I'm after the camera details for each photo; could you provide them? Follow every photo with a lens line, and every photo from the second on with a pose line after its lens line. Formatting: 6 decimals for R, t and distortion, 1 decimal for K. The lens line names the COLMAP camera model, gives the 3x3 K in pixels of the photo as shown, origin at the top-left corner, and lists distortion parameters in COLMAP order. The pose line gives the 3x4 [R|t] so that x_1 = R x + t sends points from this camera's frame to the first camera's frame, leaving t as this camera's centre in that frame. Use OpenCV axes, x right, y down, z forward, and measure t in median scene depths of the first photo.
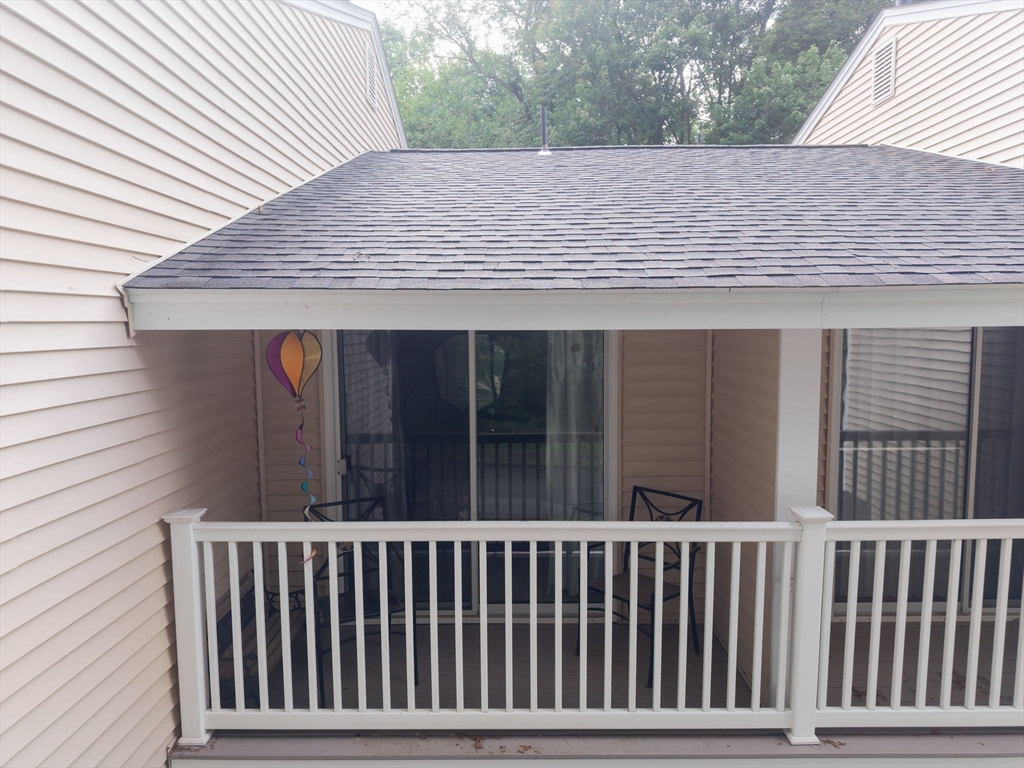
lens RADIAL K [[729.4, 0, 508.7], [0, 729.4, 388.1], [0, 0, 1]] dist [0.019294, -0.019557]
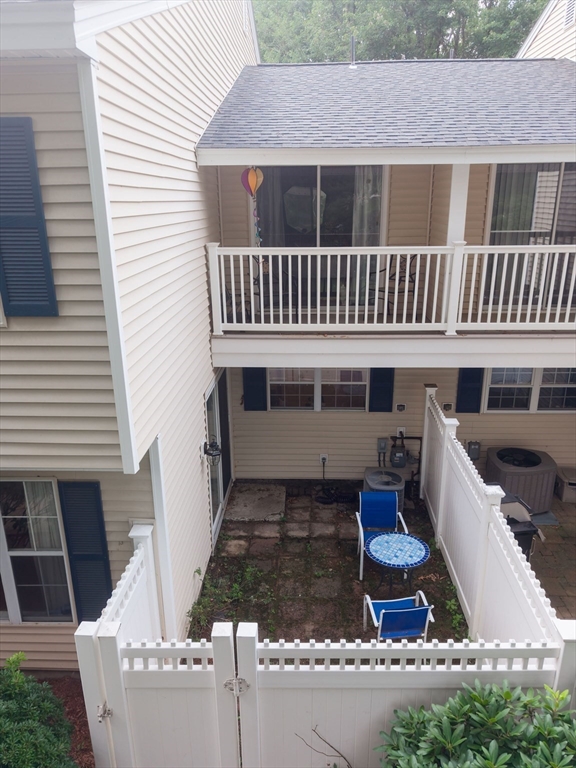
lens RADIAL K [[547.1, 0, 294.0], [0, 547.1, 385.5], [0, 0, 1]] dist [0.019294, -0.019557]
pose [[0.999405, 0.009289, -0.033224, -0.088523], [-0.000871, 0.969550, 0.244894, 0.177899], [0.034487, -0.244719, 0.968981, -0.947492]]
